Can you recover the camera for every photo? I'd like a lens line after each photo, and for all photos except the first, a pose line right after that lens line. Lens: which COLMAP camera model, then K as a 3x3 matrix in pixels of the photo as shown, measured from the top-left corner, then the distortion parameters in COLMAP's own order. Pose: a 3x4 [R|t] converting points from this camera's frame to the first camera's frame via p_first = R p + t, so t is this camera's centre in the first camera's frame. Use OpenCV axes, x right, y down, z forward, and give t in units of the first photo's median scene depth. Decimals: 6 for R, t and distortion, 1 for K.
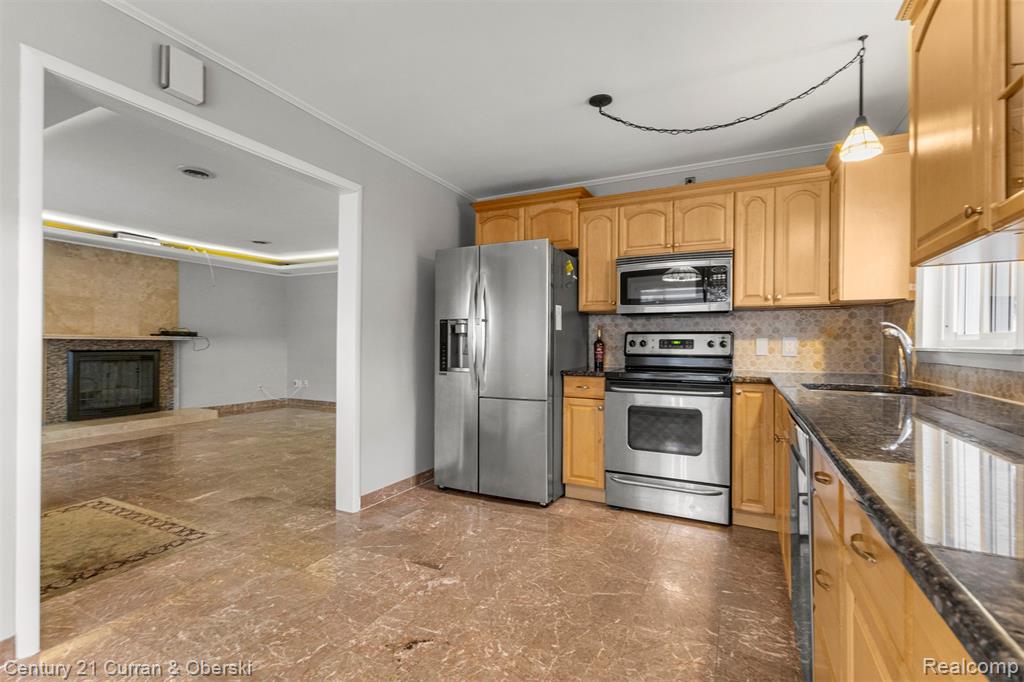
lens RADIAL K [[454.3, 0, 514.8], [0, 454.3, 345.0], [0, 0, 1]] dist [0.001083, -0.000239]
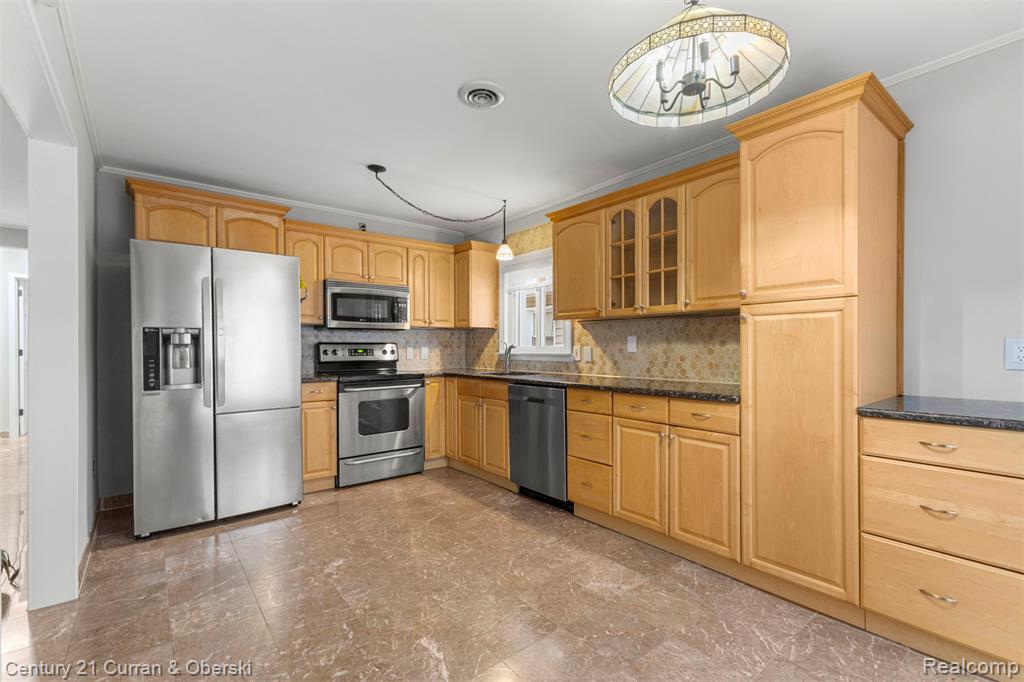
lens RADIAL K [[453.9, 0, 516.6], [0, 453.9, 351.5], [0, 0, 1]] dist [0.000963, -0.000285]
pose [[0.412957, -0.015684, 0.910616, -0.666680], [0.010436, 0.999868, 0.012489, -0.016955], [-0.910691, 0.004346, 0.413066, 0.073468]]
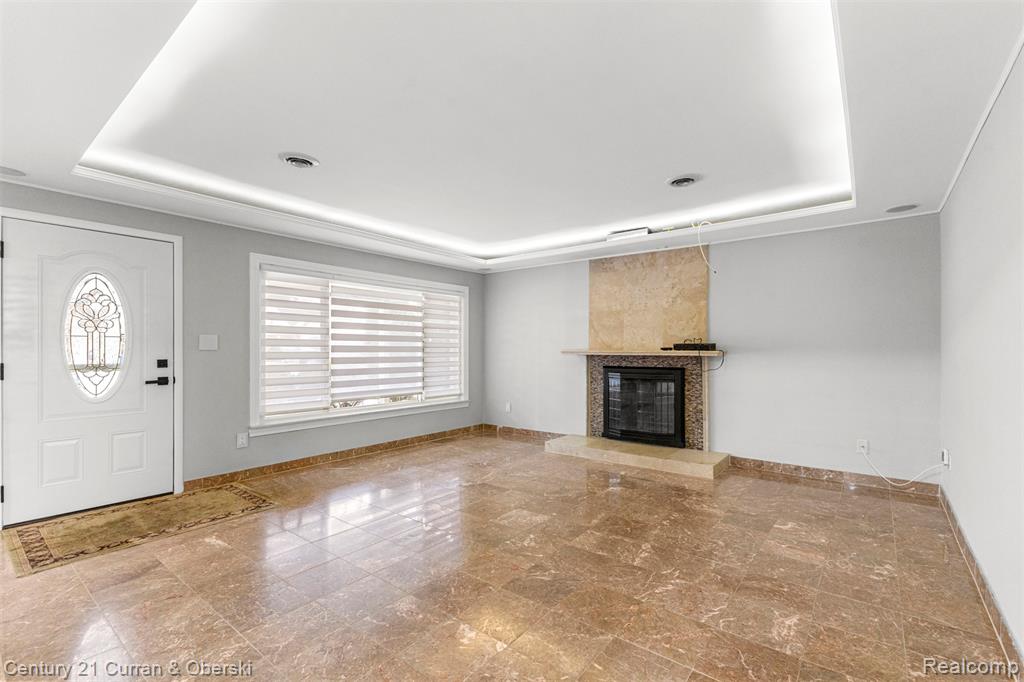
lens RADIAL K [[454.3, 0, 514.8], [0, 454.3, 345.0], [0, 0, 1]] dist [0.001083, -0.000239]
pose [[-0.195725, -0.019185, -0.980471, 0.052340], [-0.004993, 0.999815, -0.018567, -0.025782], [0.980646, 0.001262, -0.195784, 1.762638]]
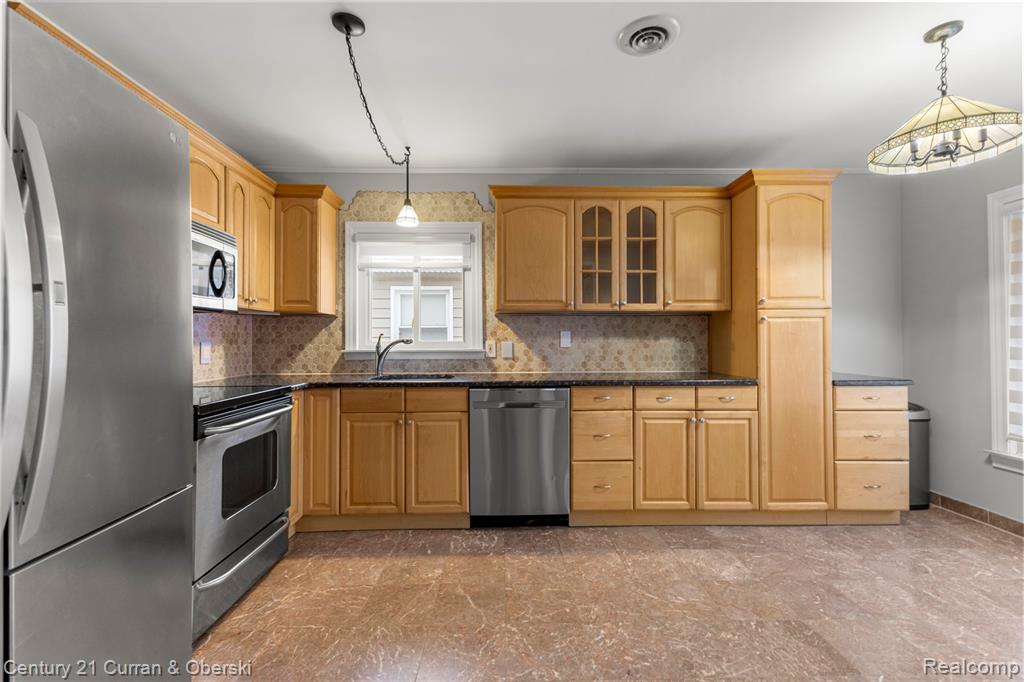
lens RADIAL K [[451.4, 0, 512.6], [0, 451.4, 335.9], [0, 0, 1]] dist [0.016808, -0.000318]
pose [[-0.469887, 0.006448, 0.882703, -0.464148], [0.006081, 0.999973, -0.004068, -0.021827], [-0.882705, 0.003456, -0.469914, 0.878222]]
